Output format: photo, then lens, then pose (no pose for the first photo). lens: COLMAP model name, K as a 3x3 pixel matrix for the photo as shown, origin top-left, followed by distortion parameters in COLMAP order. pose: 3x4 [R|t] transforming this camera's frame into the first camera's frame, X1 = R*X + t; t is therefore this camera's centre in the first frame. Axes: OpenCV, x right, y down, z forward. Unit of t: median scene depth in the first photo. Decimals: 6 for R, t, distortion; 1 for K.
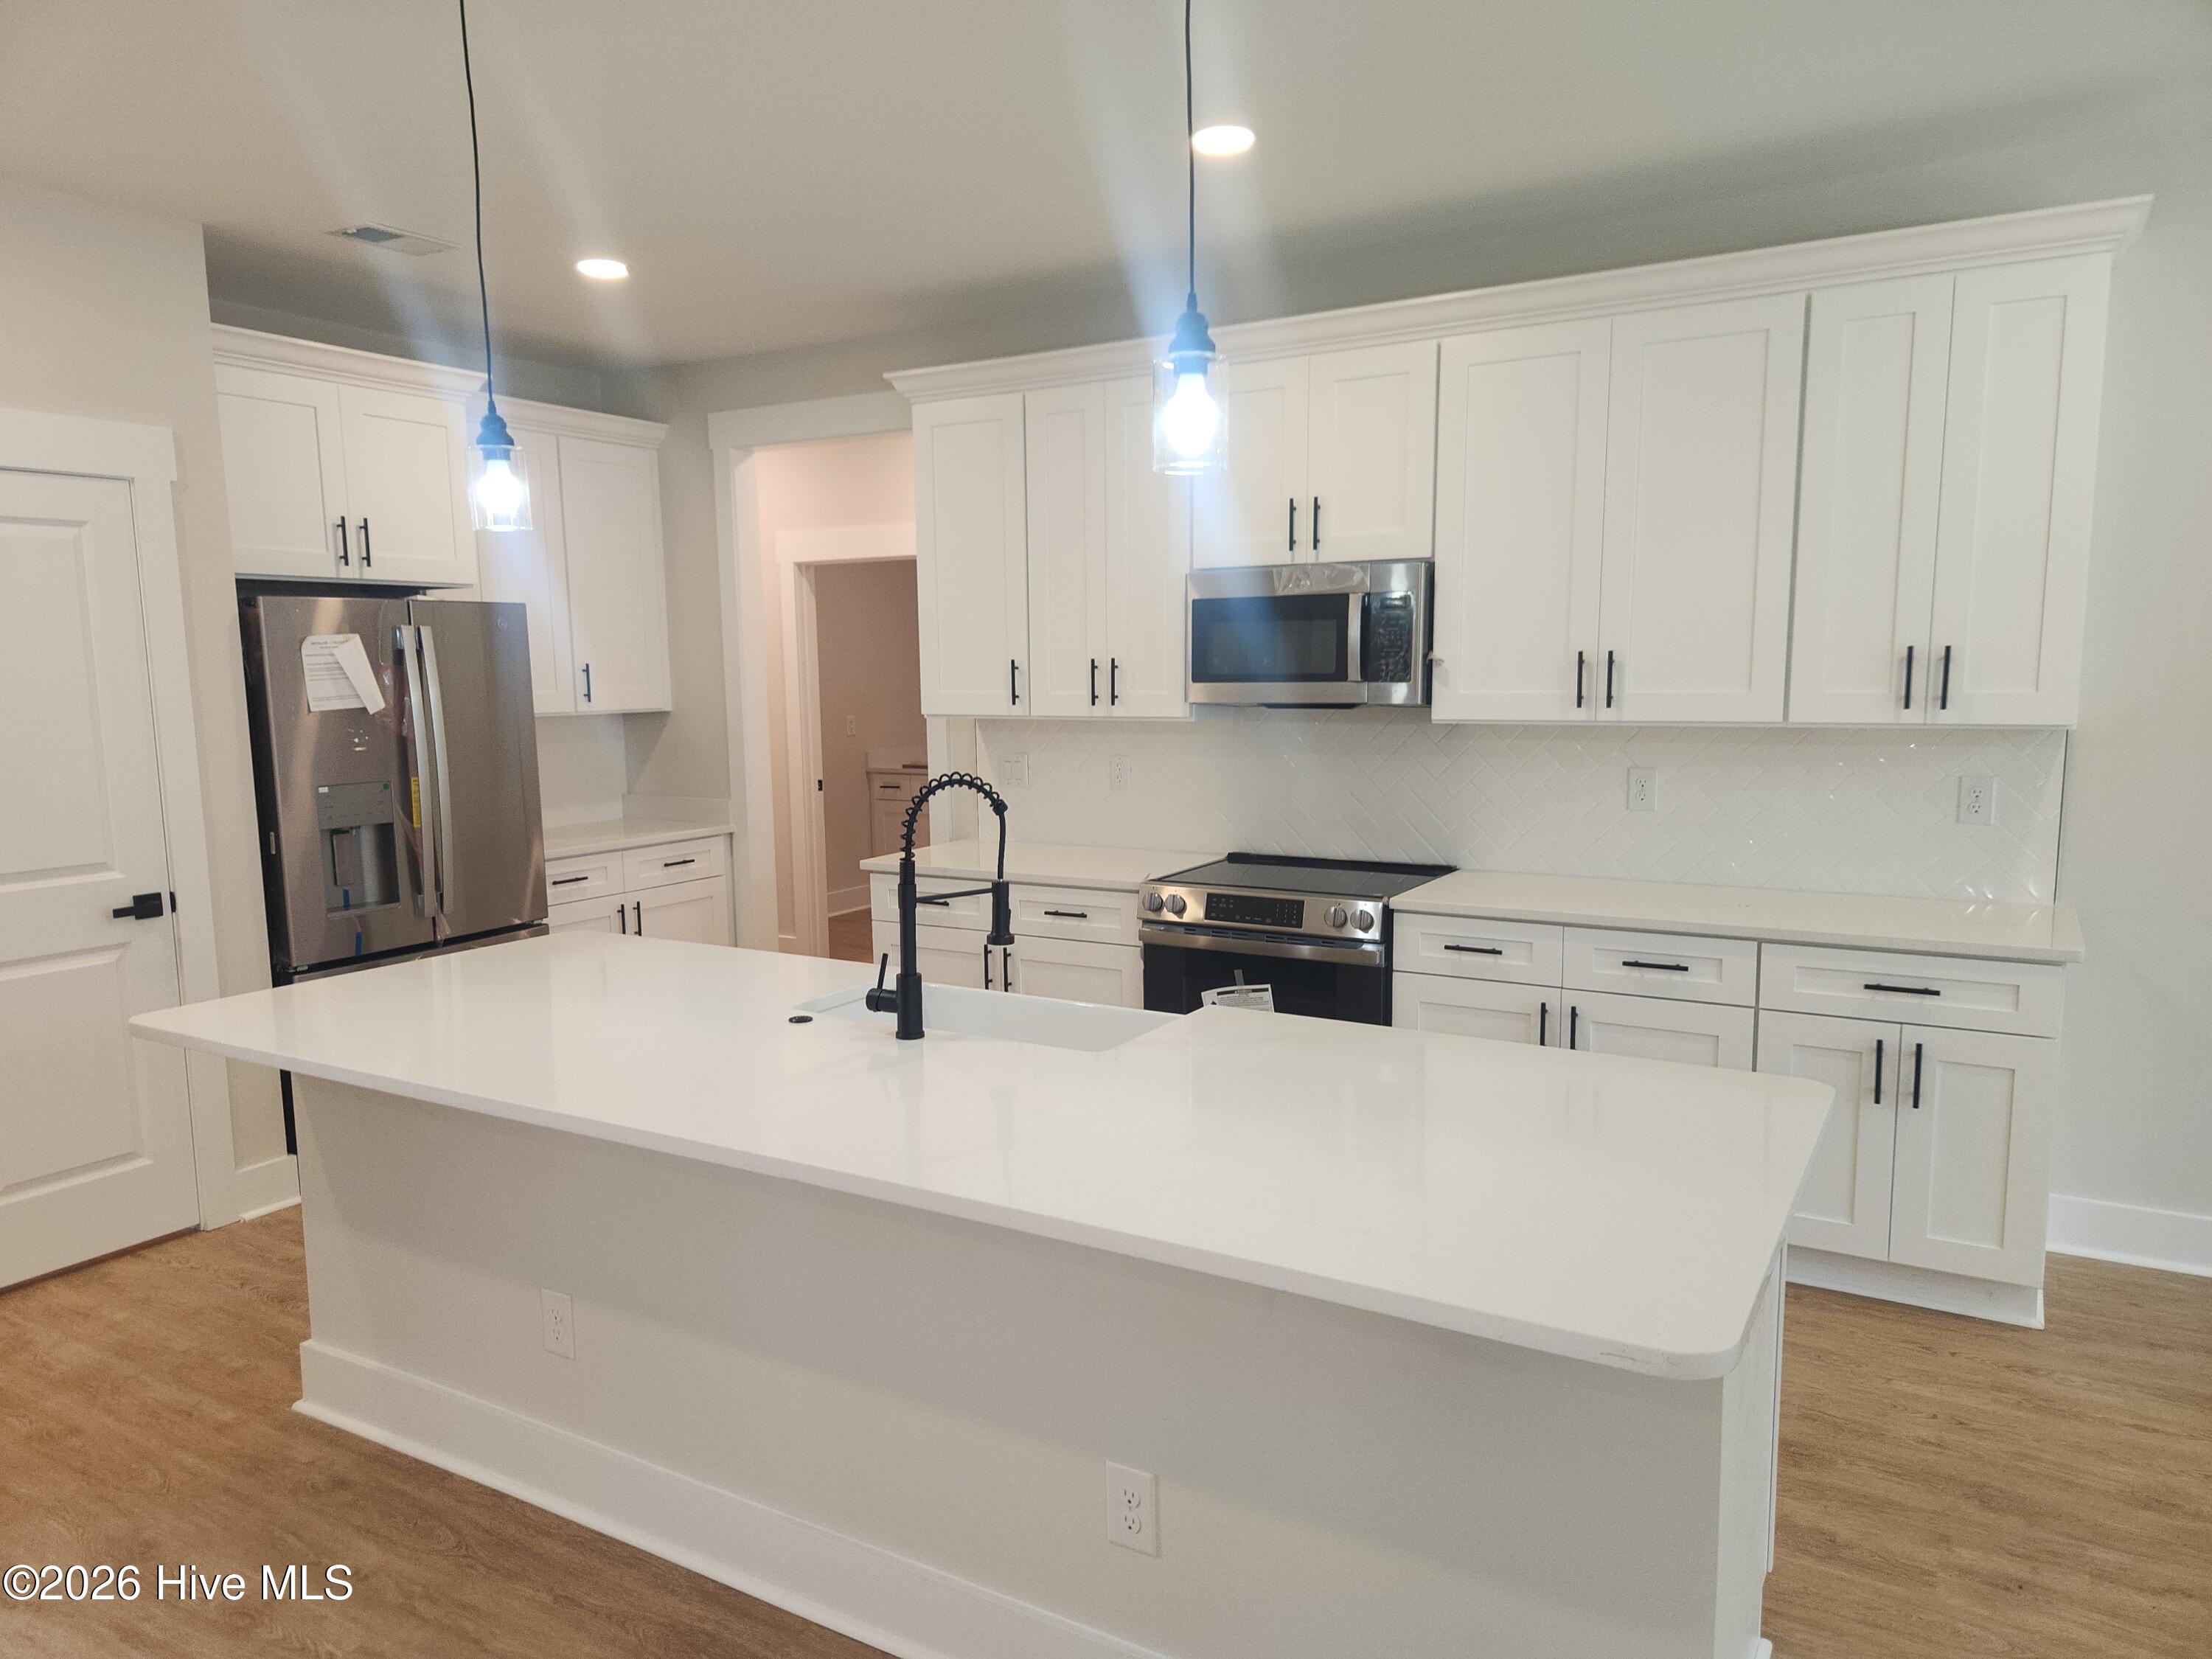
lens RADIAL K [[1455.1, 0, 1088.3], [0, 1455.1, 847.1], [0, 0, 1]] dist [0.065794, -0.066785]
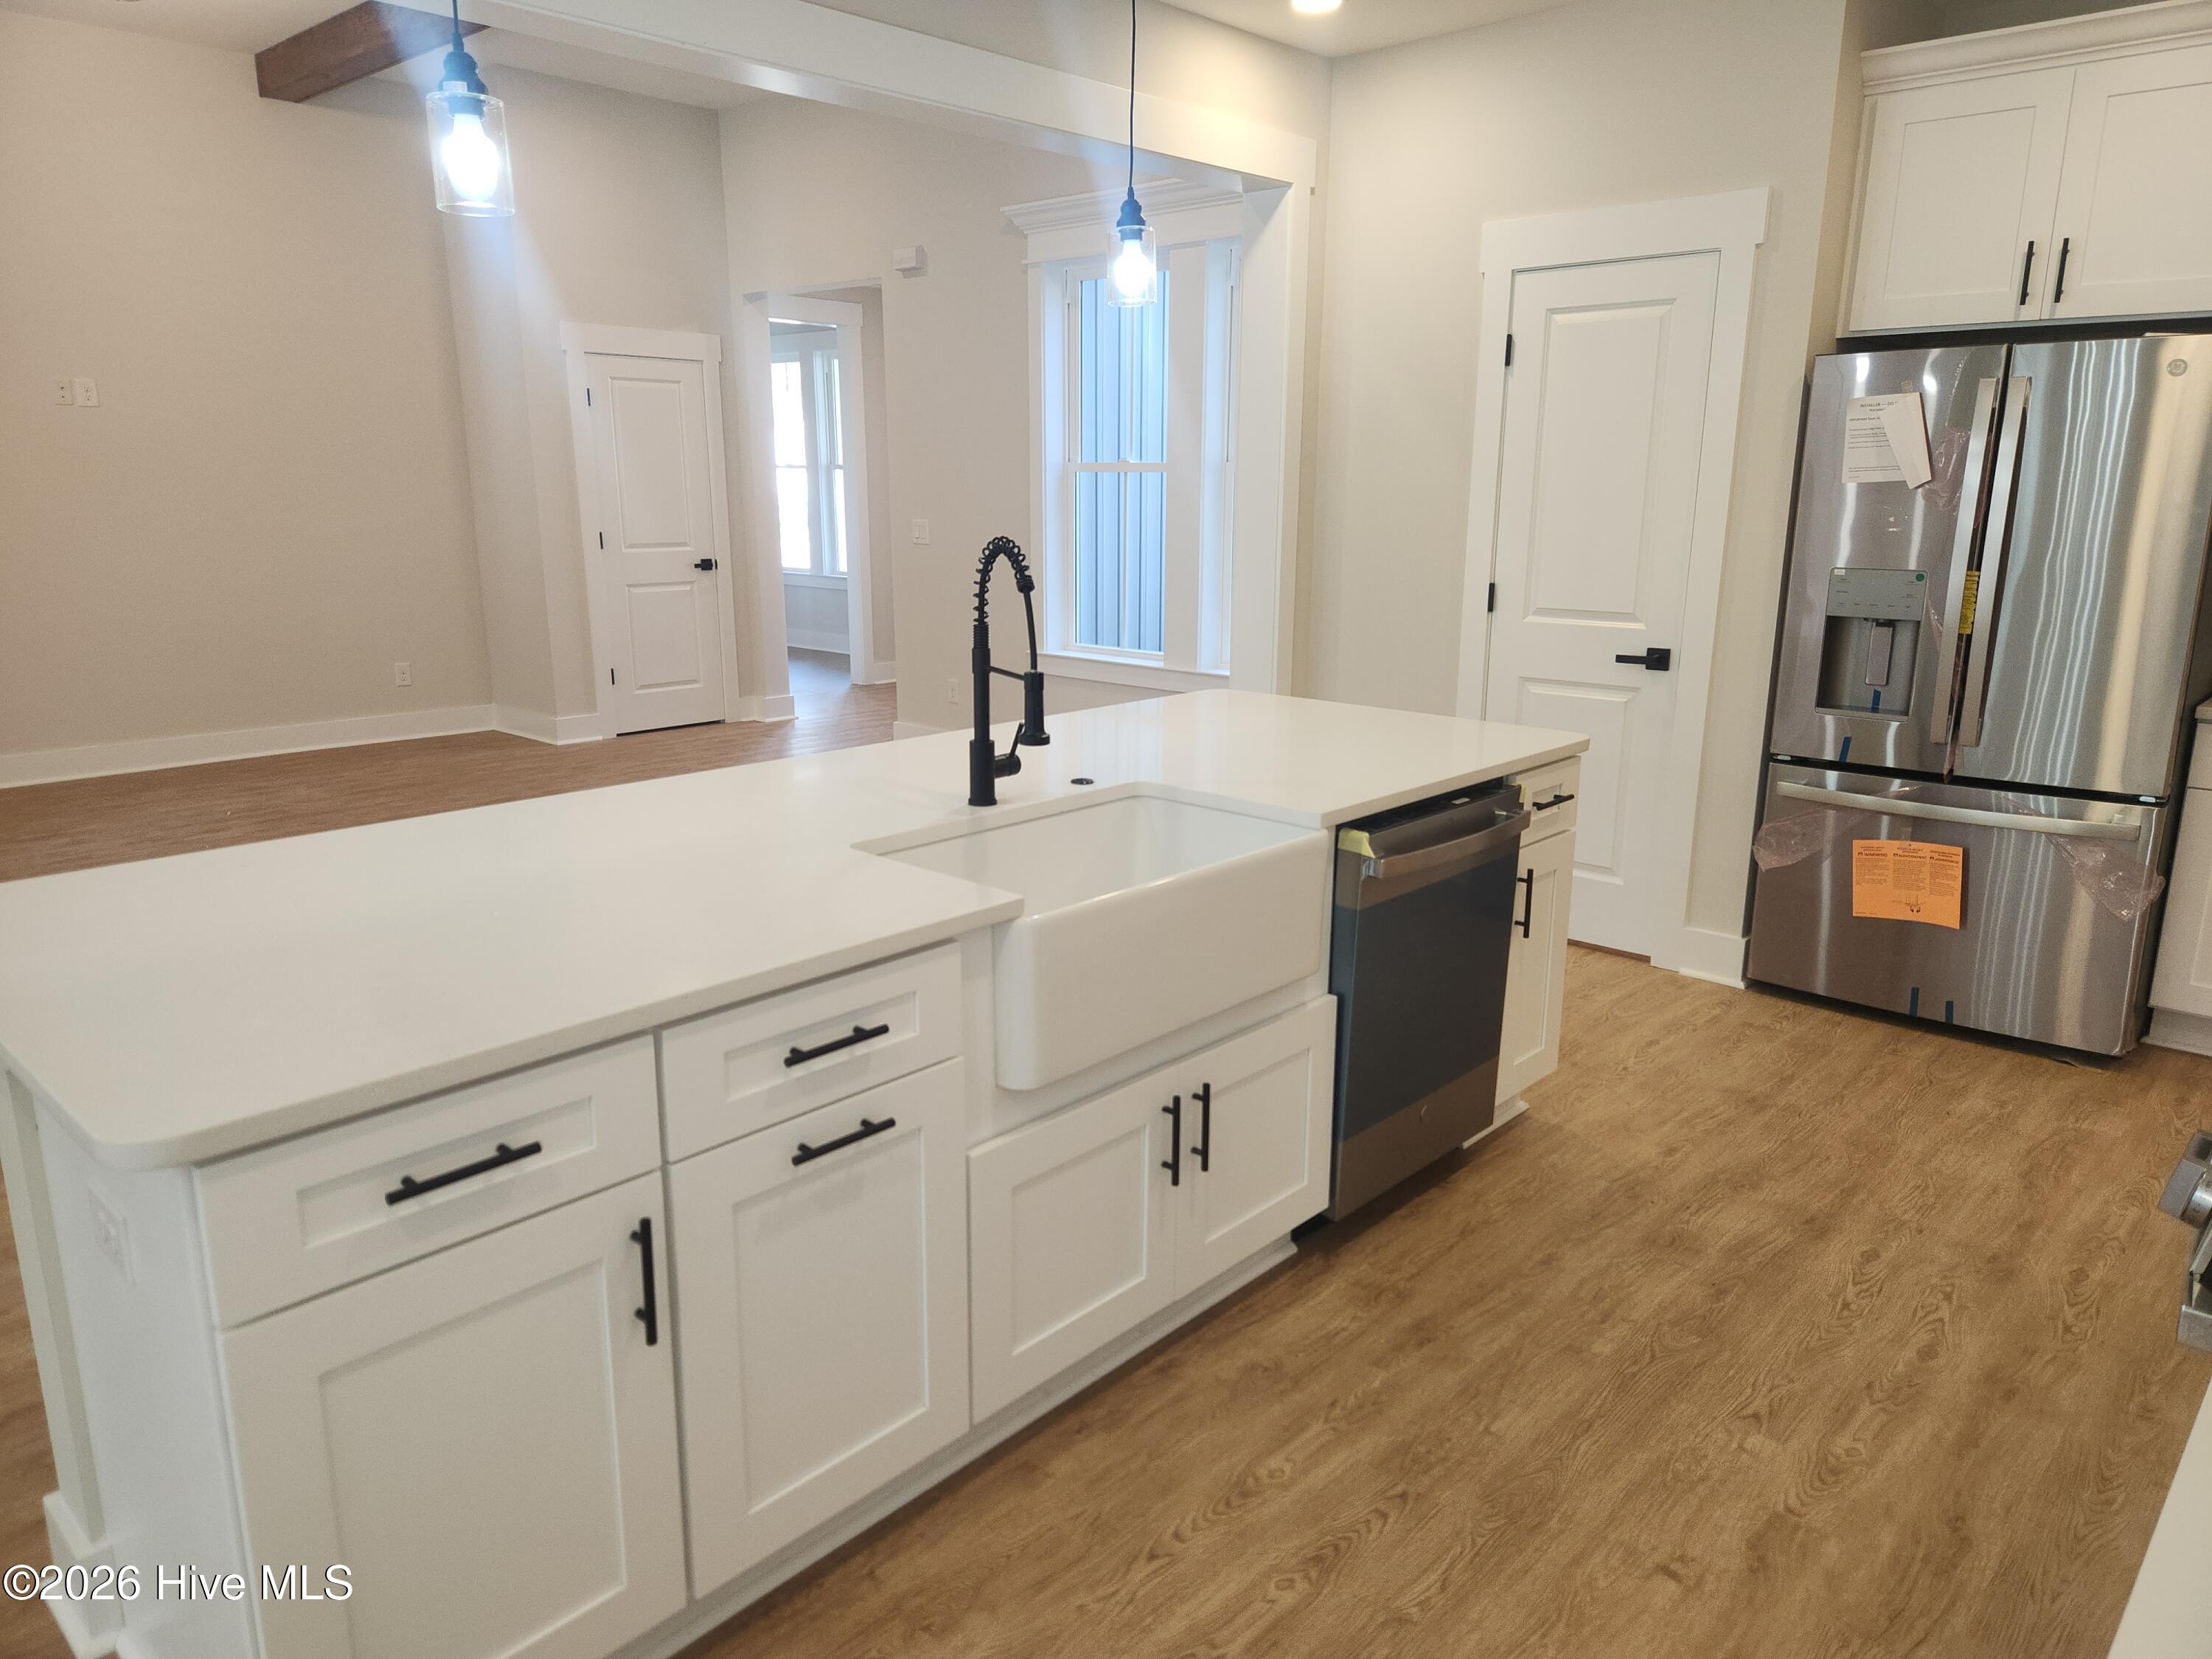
lens RADIAL K [[1507.8, 0, 1115.8], [0, 1507.8, 821.5], [0, 0, 1]] dist [0.073768, -0.074961]
pose [[-0.195440, 0.233037, -0.952626, 0.524422], [-0.125523, 0.957425, 0.259963, -0.084163], [0.972650, 0.170384, -0.157868, 0.774085]]
